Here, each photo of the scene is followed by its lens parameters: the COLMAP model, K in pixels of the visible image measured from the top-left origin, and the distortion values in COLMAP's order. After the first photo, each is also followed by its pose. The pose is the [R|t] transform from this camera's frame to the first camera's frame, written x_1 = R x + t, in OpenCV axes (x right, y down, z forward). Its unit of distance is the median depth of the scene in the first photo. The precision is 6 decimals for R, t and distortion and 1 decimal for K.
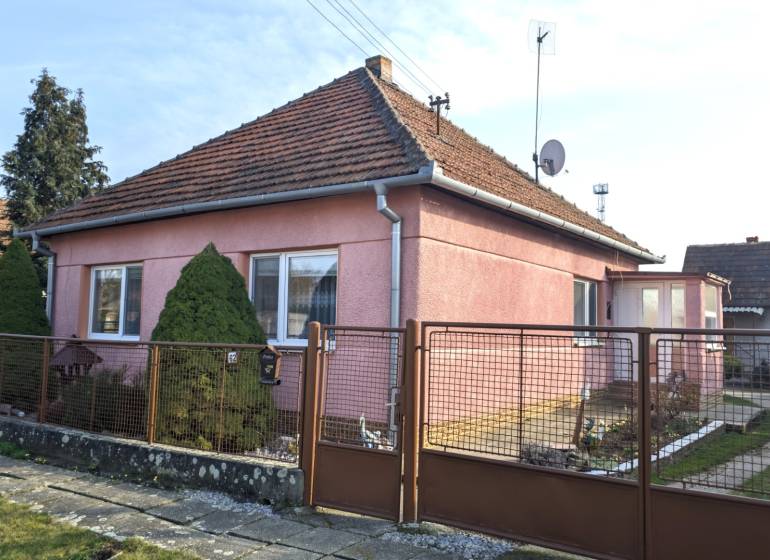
lens RADIAL K [[654.8, 0, 384.0], [0, 654.8, 279.4], [0, 0, 1]] dist [0.031227, -0.006232]
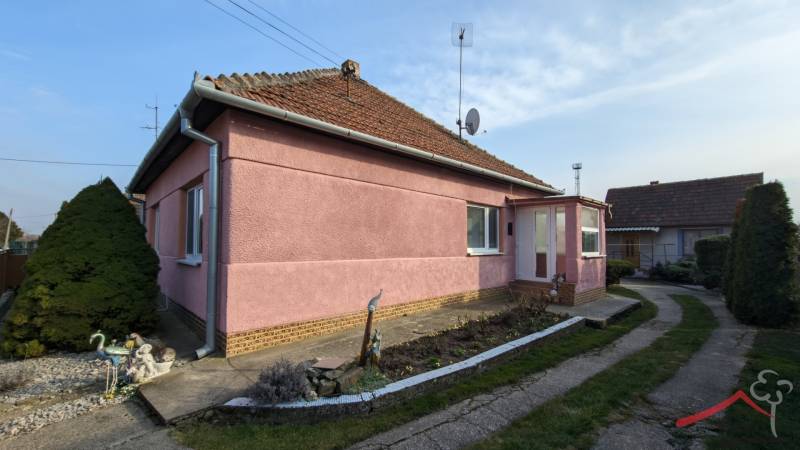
lens RADIAL K [[325.9, 0, 403.0], [0, 325.9, 231.9], [0, 0, 1]] dist [0.028661, -0.000084]
pose [[0.983695, -0.021381, -0.178568, 0.253250], [0.027035, 0.999205, 0.029291, 0.028725], [0.177800, -0.033641, 0.983491, 0.302255]]
